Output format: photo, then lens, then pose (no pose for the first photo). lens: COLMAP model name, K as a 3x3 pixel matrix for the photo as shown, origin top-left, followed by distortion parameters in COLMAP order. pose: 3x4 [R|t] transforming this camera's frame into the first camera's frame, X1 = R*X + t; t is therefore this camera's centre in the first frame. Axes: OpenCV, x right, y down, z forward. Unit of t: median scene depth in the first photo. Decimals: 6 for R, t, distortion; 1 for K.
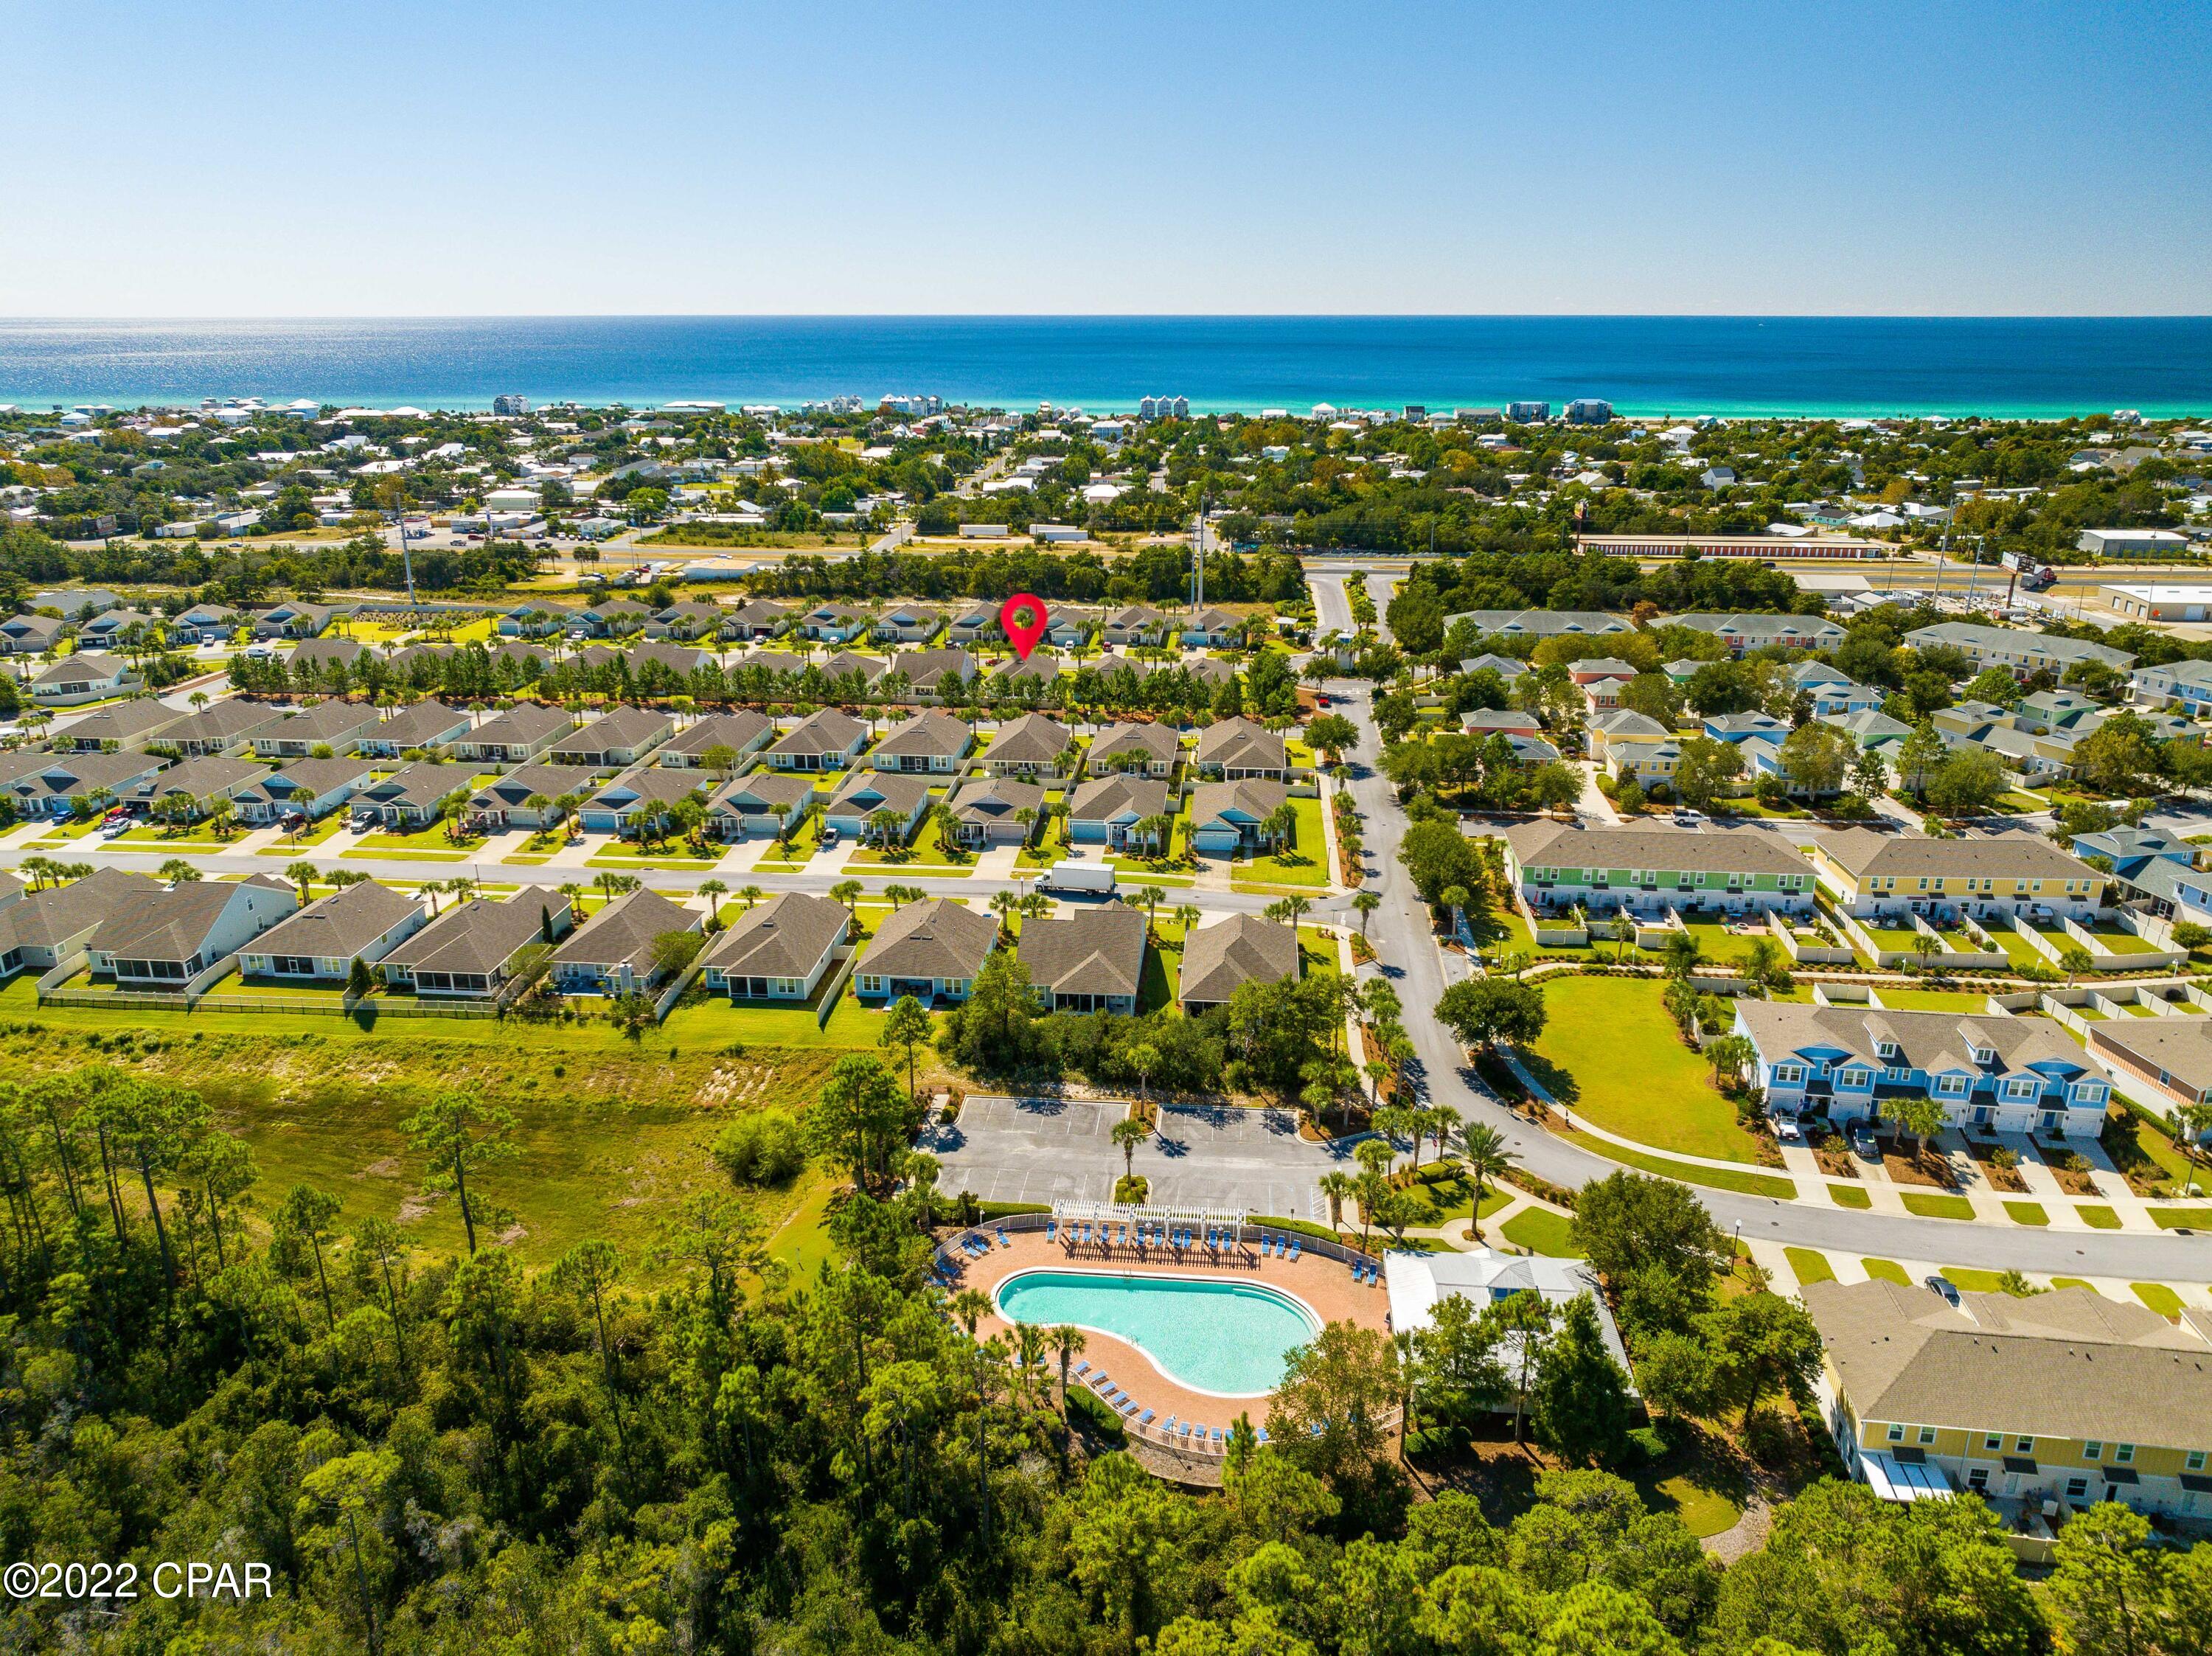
lens RADIAL K [[1537.0, 0, 1110.3], [0, 1537.0, 833.1], [0, 0, 1]] dist [0.003501, -0.009581]
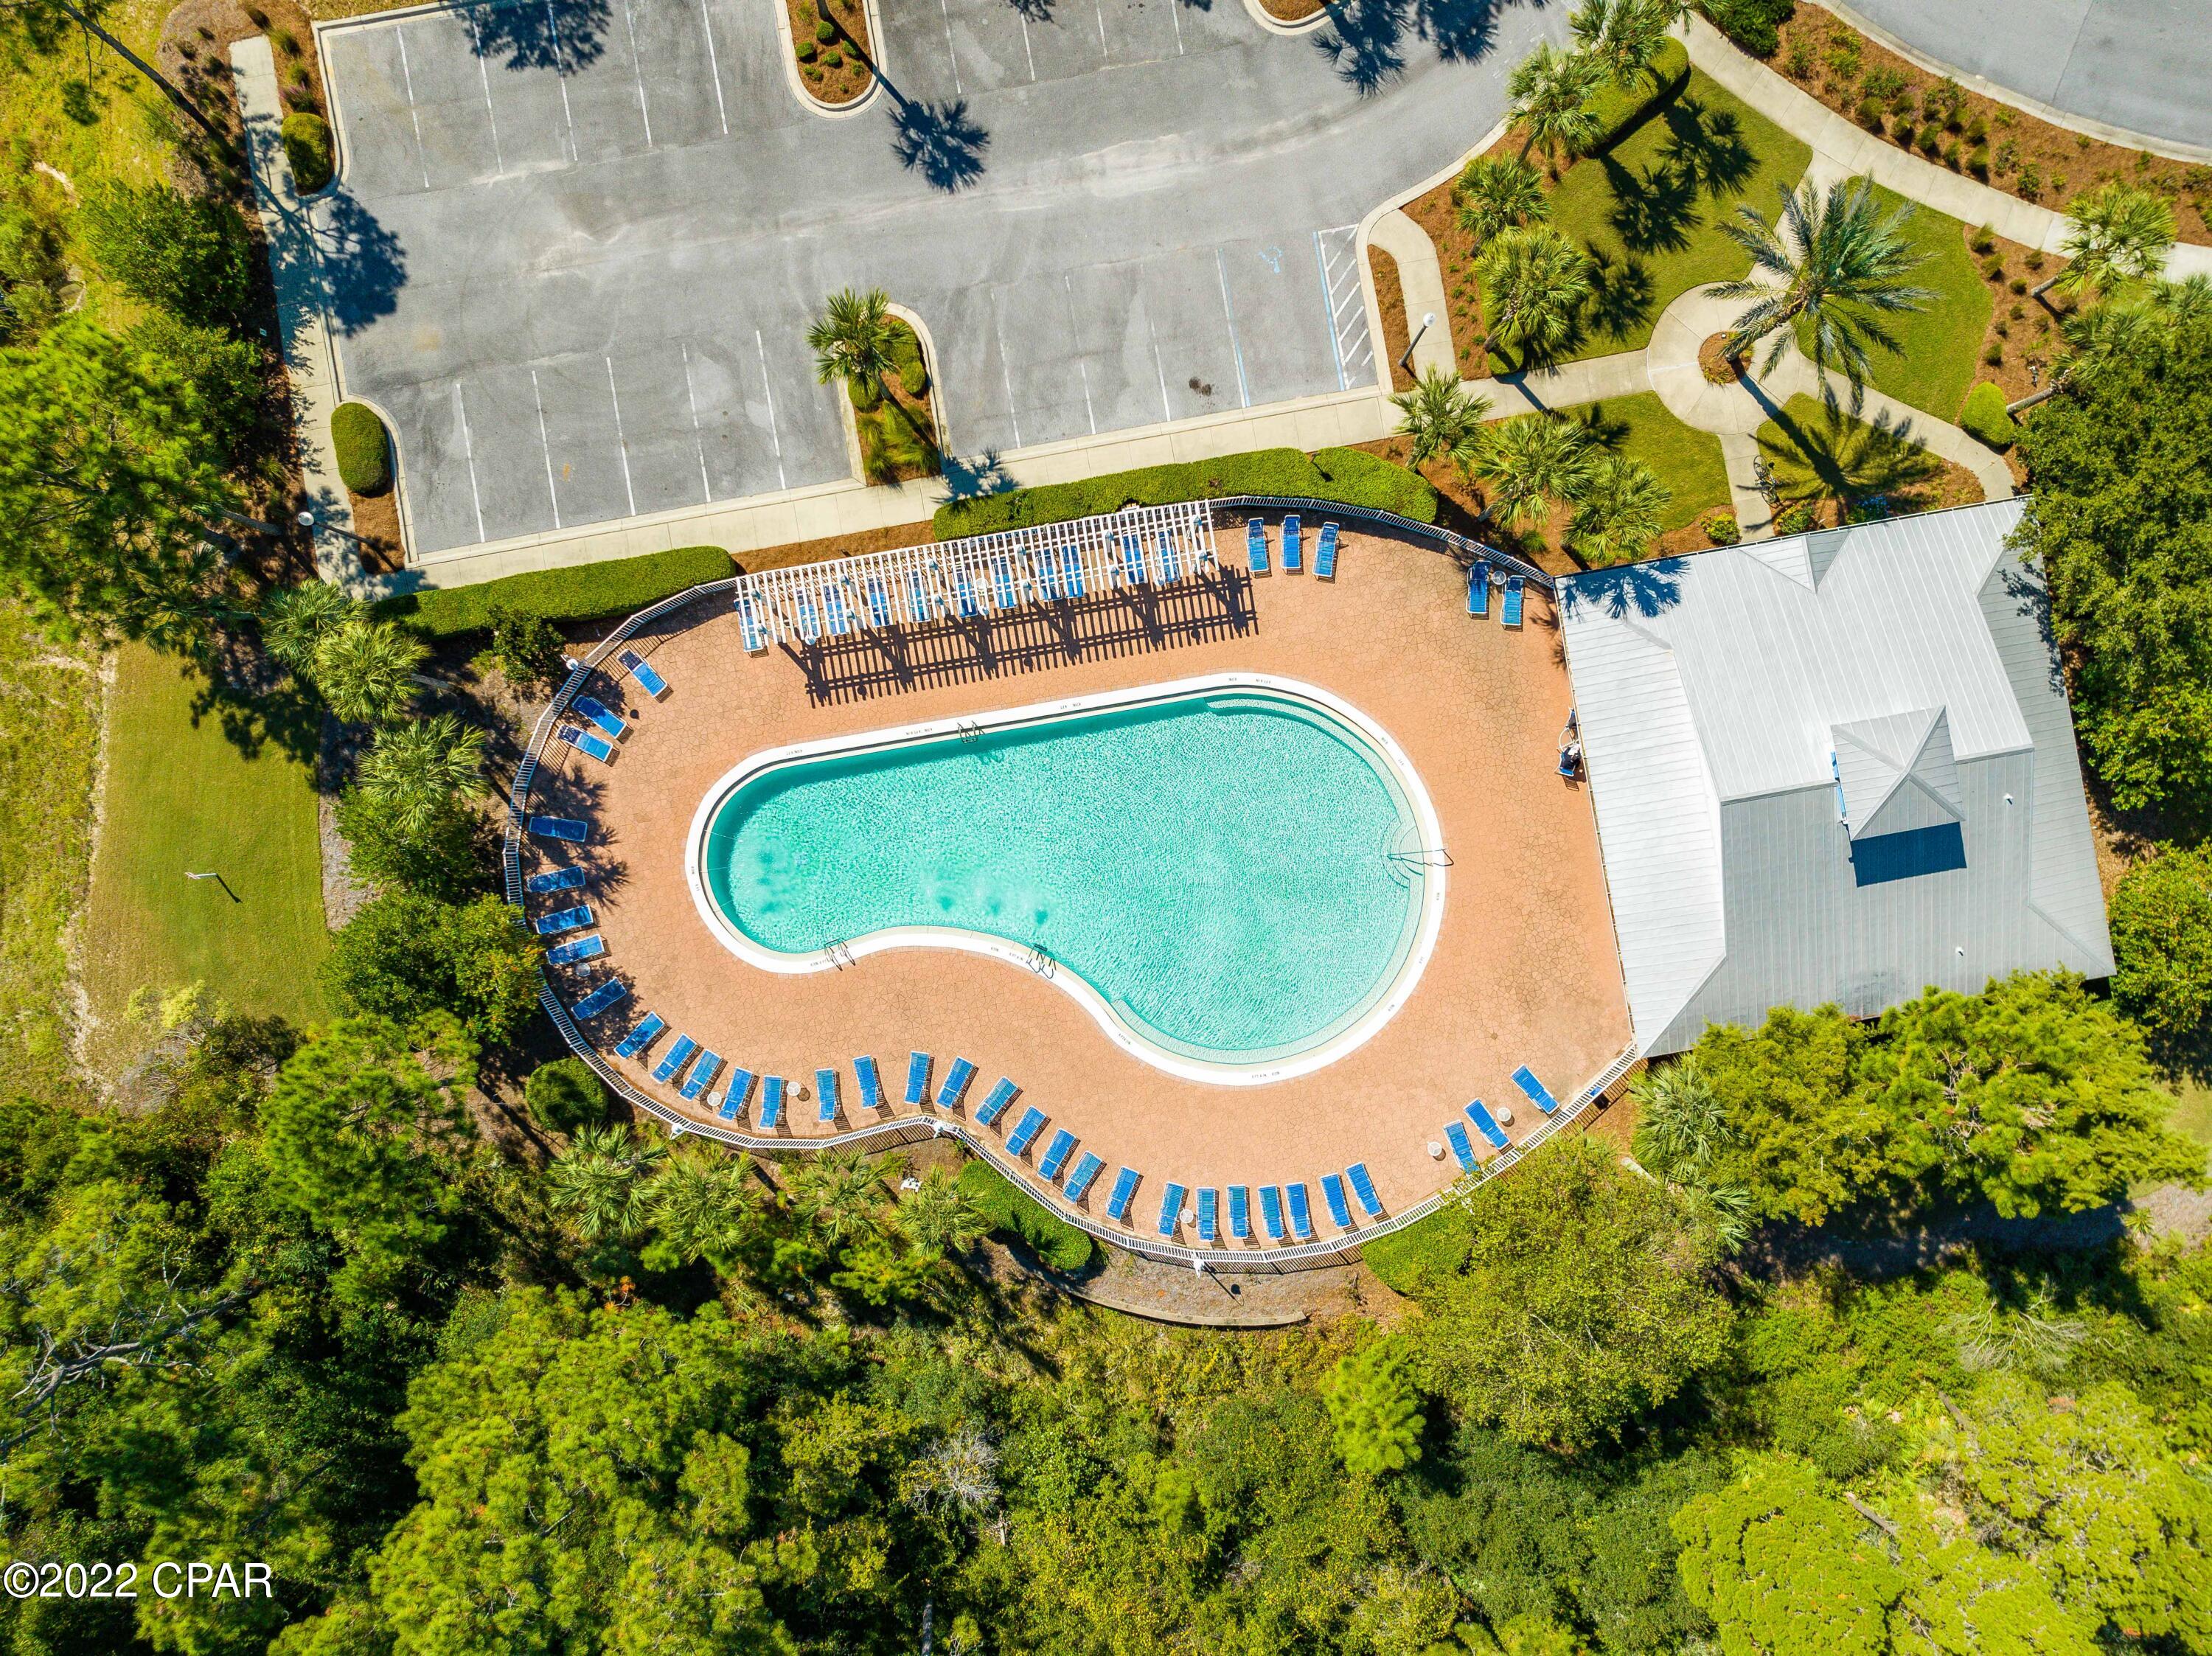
lens RADIAL K [[1537.0, 0, 1110.3], [0, 1537.0, 833.1], [0, 0, 1]] dist [0.003501, -0.009581]
pose [[0.965436, -0.260575, 0.005793, 0.038252], [0.079695, 0.316287, 0.945310, -0.106915], [-0.248156, -0.912175, 0.326122, 0.788803]]
